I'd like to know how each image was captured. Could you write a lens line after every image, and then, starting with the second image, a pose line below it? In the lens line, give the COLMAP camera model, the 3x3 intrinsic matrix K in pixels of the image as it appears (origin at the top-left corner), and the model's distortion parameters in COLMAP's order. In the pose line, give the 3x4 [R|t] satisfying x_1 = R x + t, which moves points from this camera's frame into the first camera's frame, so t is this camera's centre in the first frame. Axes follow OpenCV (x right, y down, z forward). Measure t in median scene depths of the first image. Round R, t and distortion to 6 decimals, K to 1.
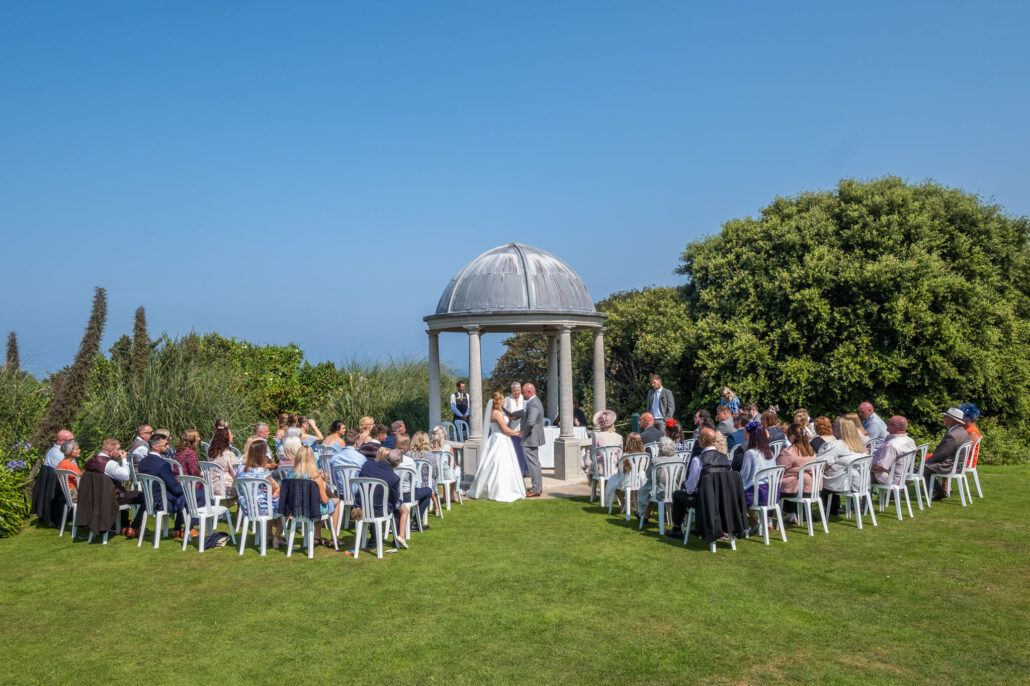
lens RADIAL K [[771.7, 0, 522.2], [0, 771.7, 336.9], [0, 0, 1]] dist [0.027804, -0.004408]
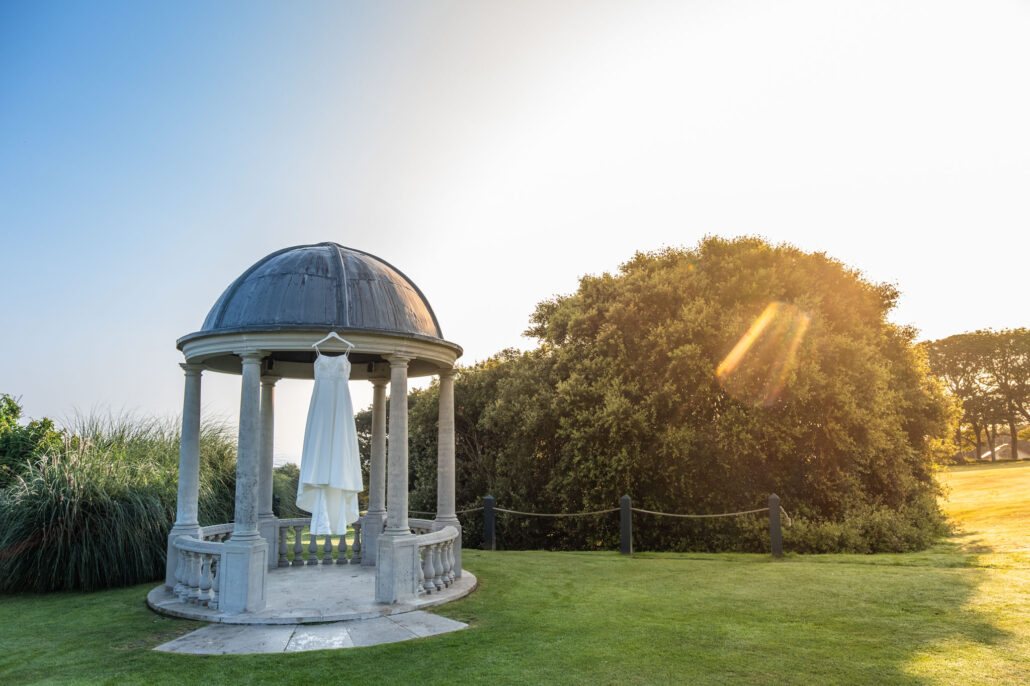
lens RADIAL K [[701.2, 0, 511.1], [0, 701.2, 342.0], [0, 0, 1]] dist [-0.023372, 0.011569]
pose [[0.976066, 0.039836, 0.213794, 0.015257], [-0.013457, 0.992260, -0.123450, 0.033756], [-0.217056, 0.117619, 0.969047, 0.308057]]
